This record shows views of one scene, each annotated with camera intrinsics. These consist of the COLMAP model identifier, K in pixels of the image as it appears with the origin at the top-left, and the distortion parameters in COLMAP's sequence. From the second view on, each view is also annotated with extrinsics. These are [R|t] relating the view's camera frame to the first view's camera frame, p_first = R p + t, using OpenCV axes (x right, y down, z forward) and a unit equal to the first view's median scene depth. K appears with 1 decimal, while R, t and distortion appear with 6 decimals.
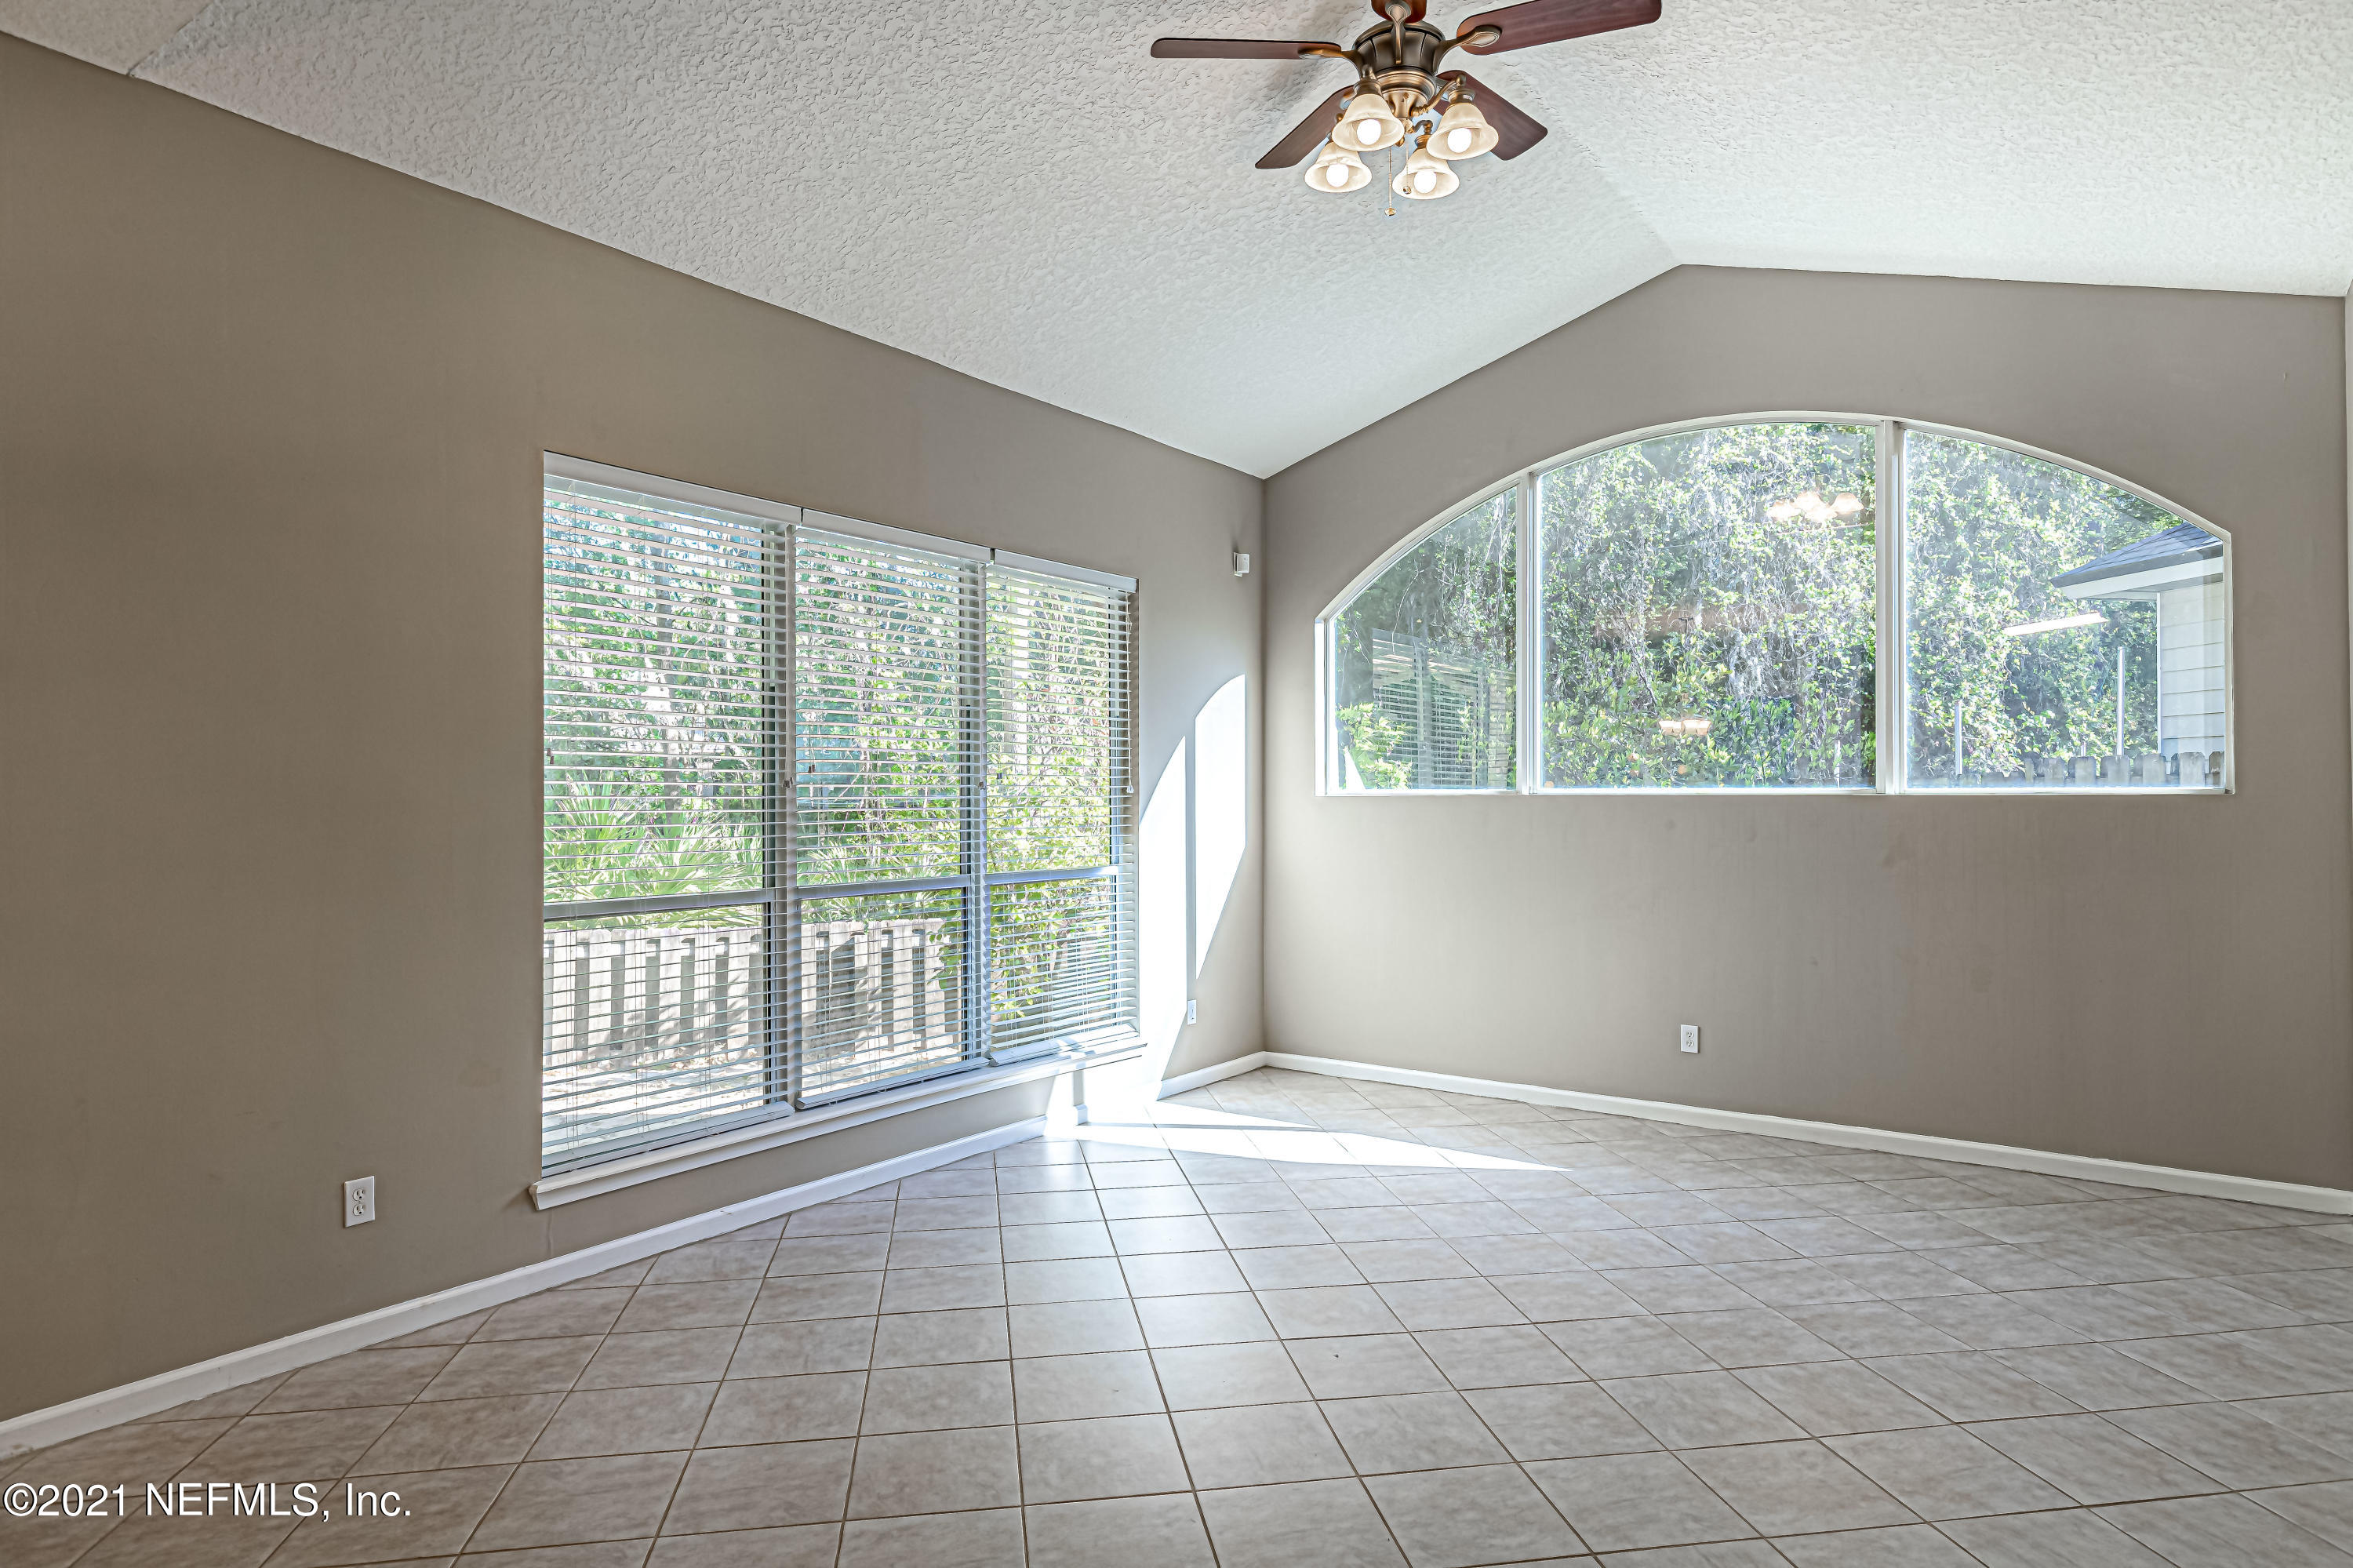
lens RADIAL K [[1362.2, 0, 1180.6], [0, 1362.2, 786.9], [0, 0, 1]] dist [0.000561, 0.000262]
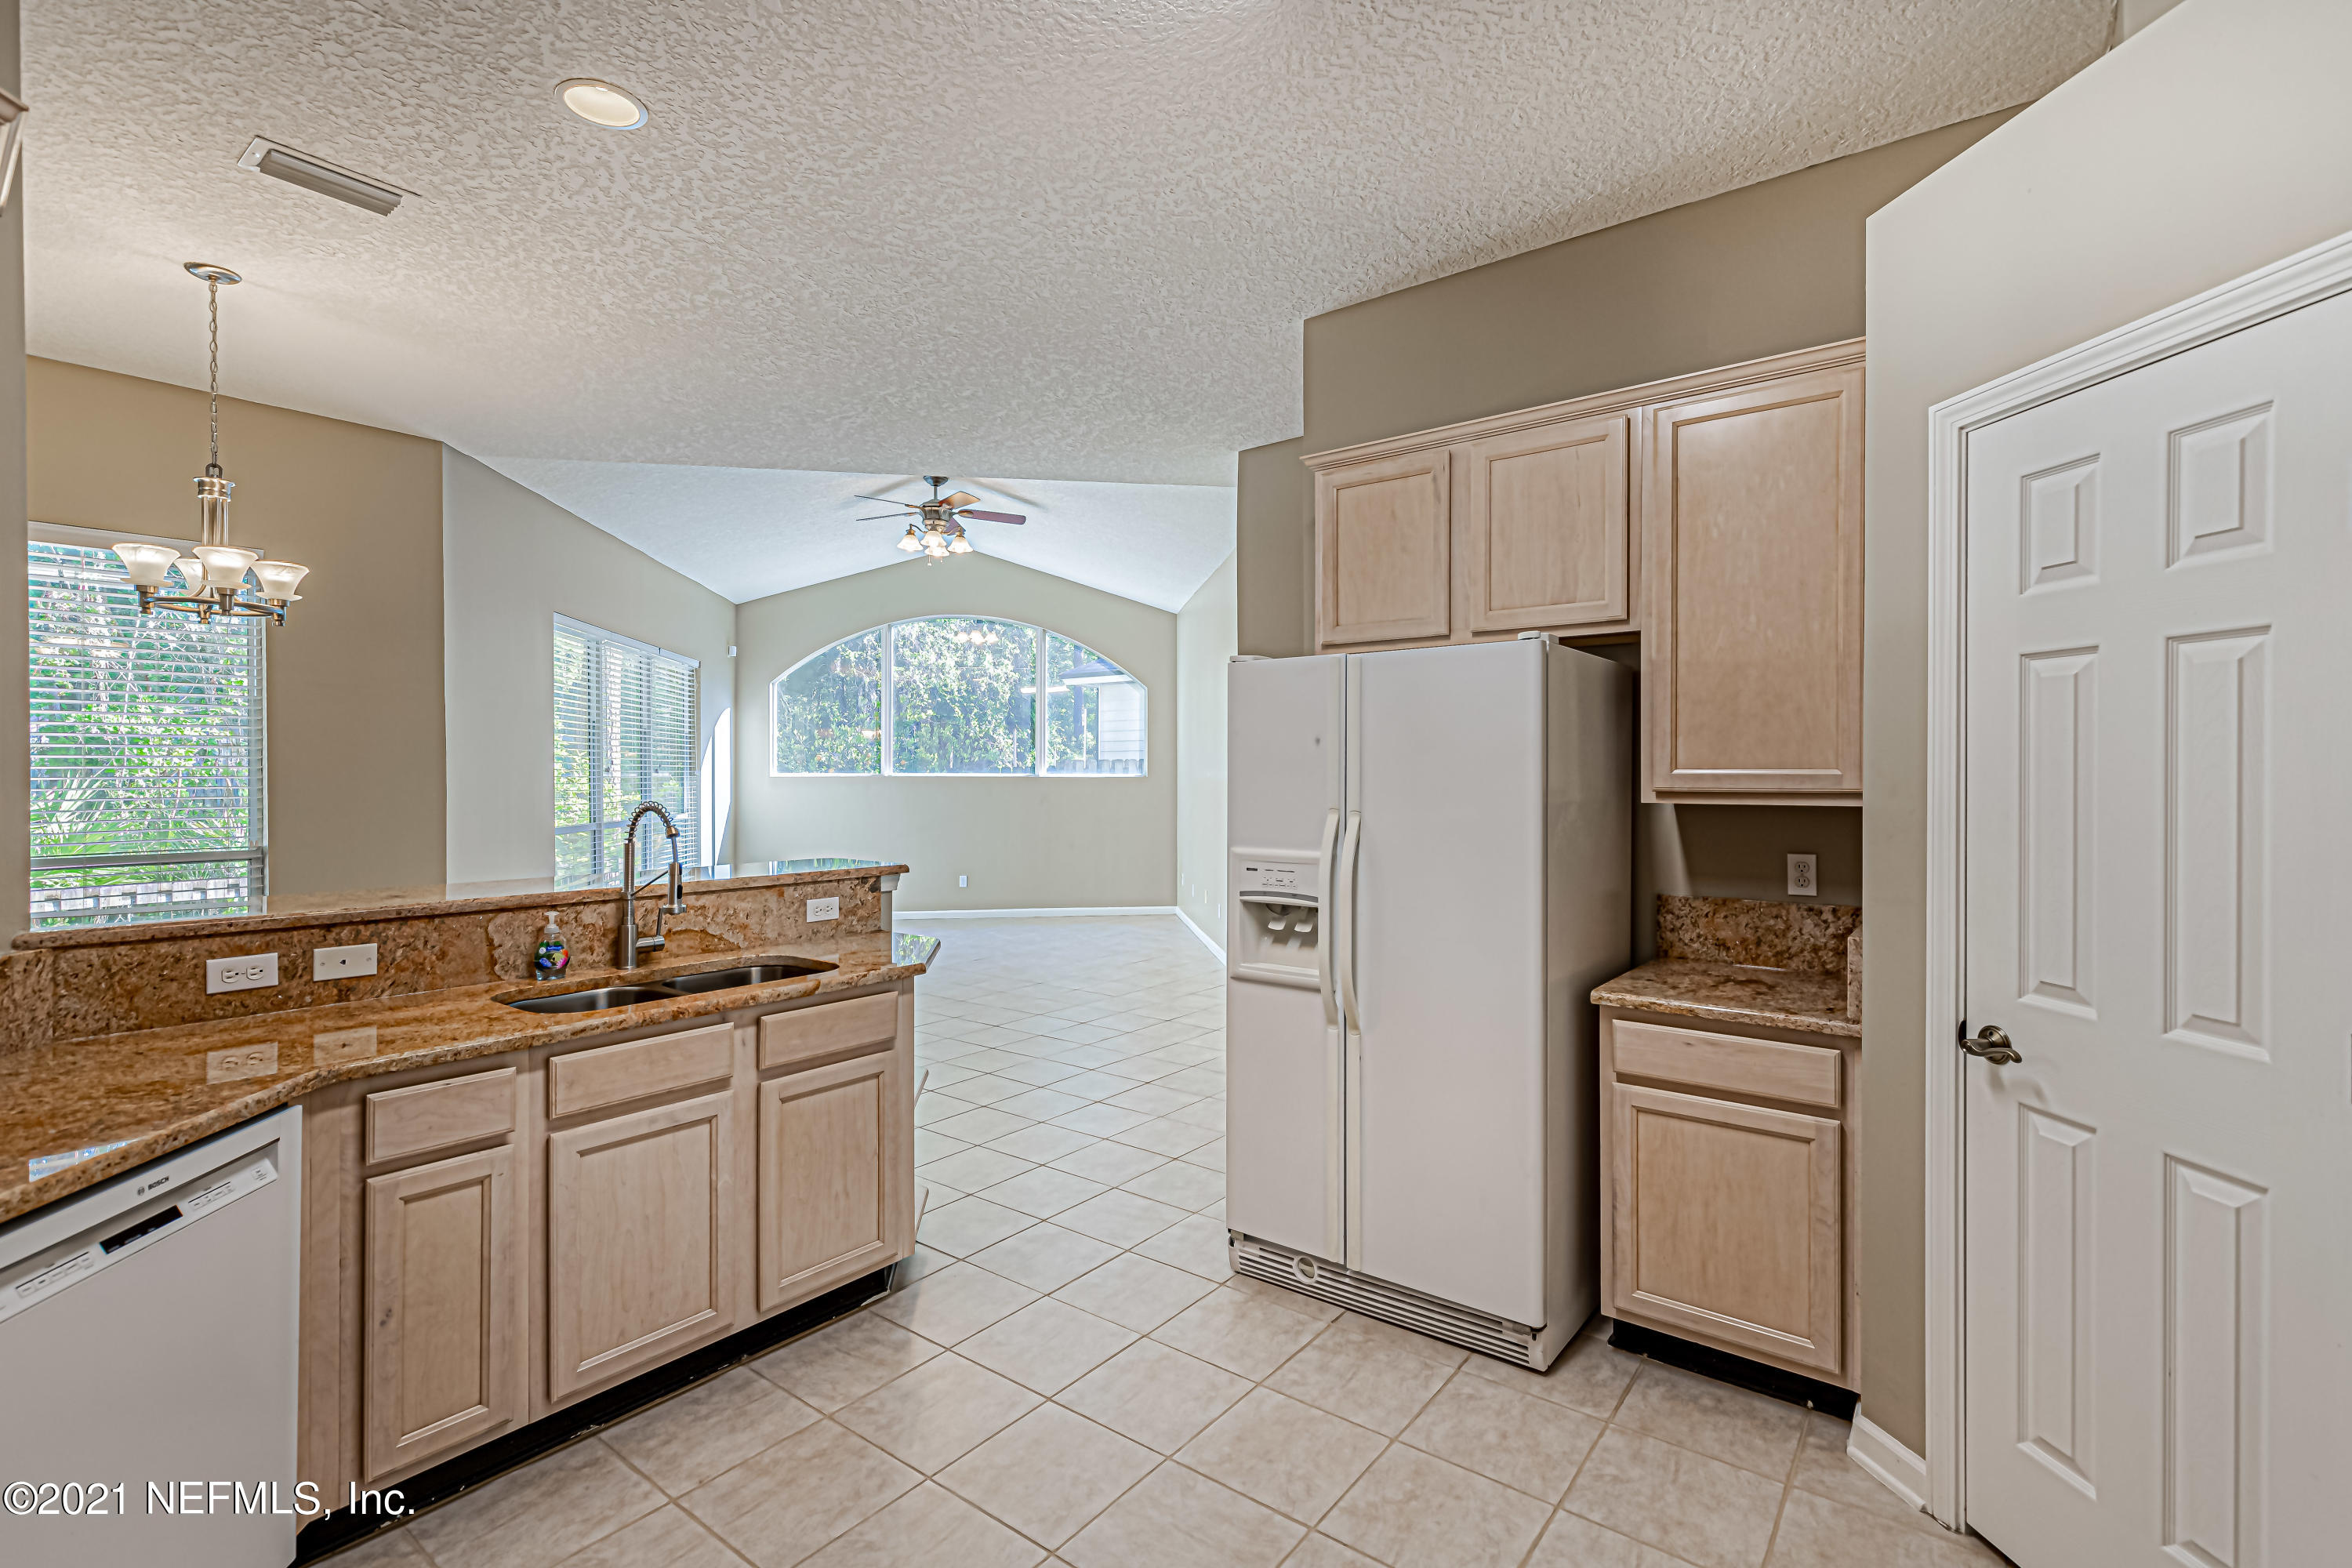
lens RADIAL K [[1075.7, 0, 1180.7], [0, 1075.7, 780.0], [0, 0, 1]] dist [0.006062, -0.000099]
pose [[0.724890, 0.003128, 0.688858, -0.680160], [-0.014331, 0.999842, 0.010541, -0.014938], [-0.688716, -0.017513, 0.724820, -0.644190]]
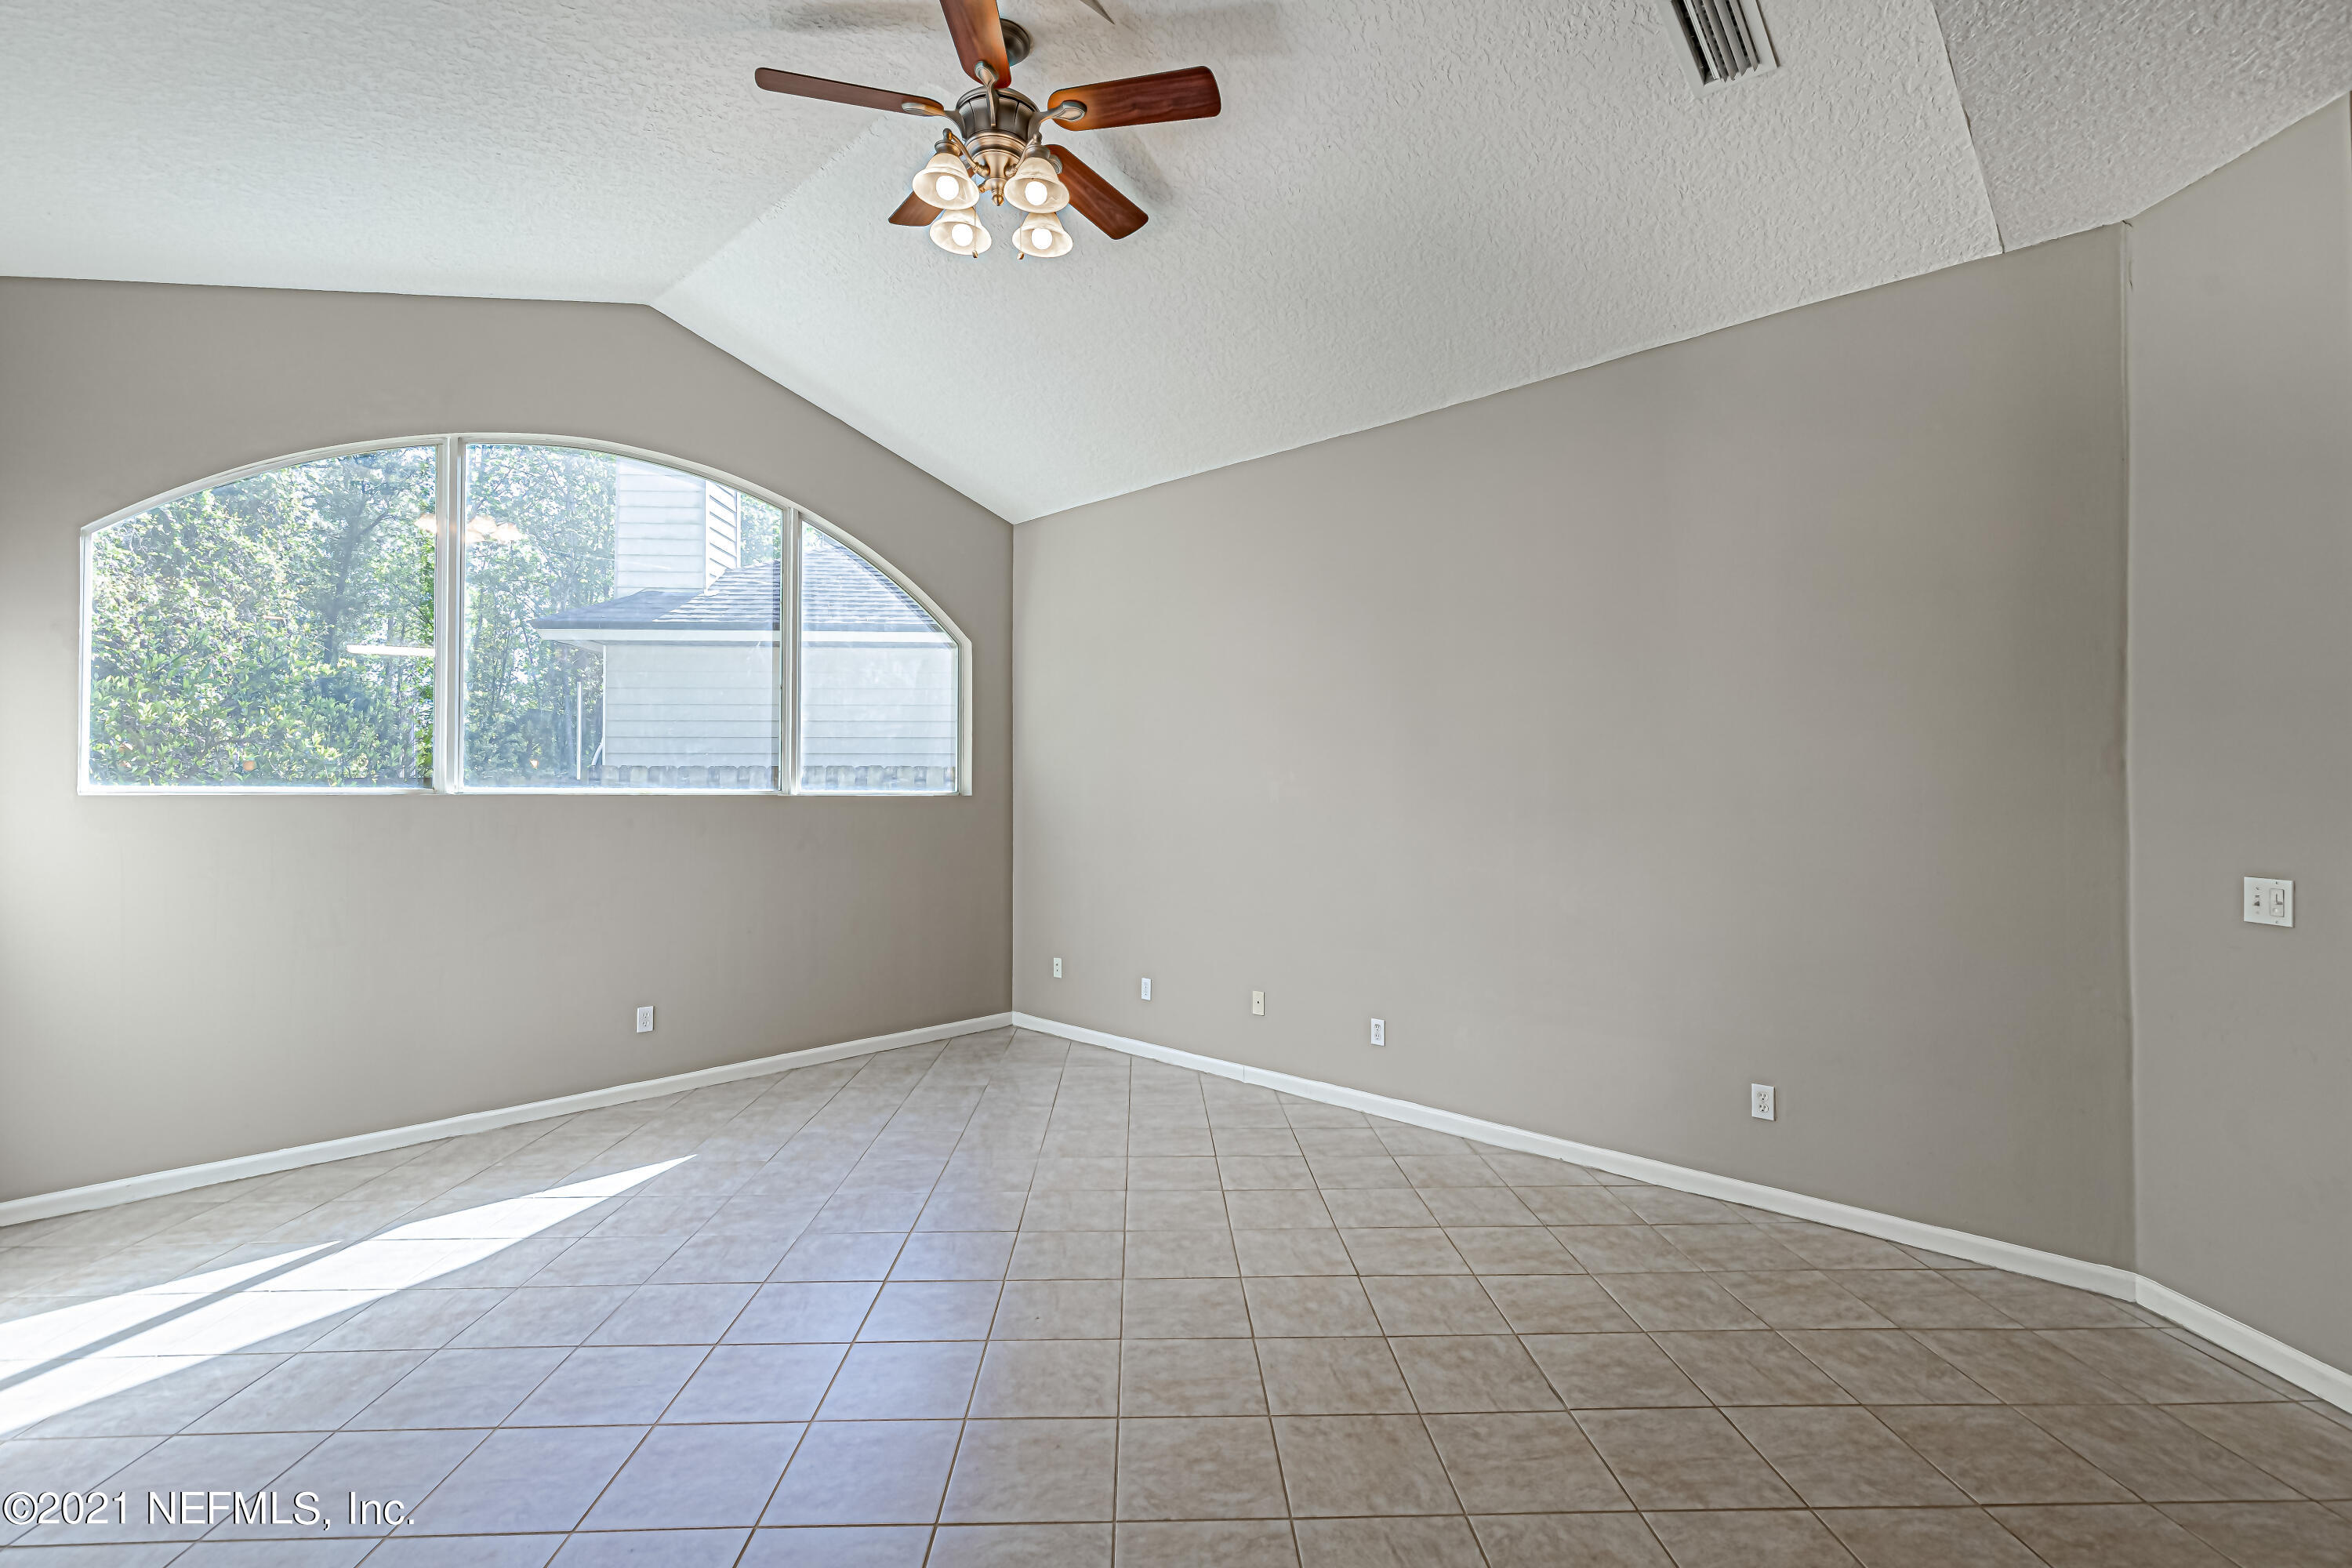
lens RADIAL K [[1075.7, 0, 1179.6], [0, 1075.7, 788.2], [0, 0, 1]] dist [0.006062, -0.000099]
pose [[0.105694, 0.009154, 0.994357, -0.476954], [-0.010361, 0.999913, -0.008103, 0.003190], [-0.994345, -0.009446, 0.105779, 0.528211]]
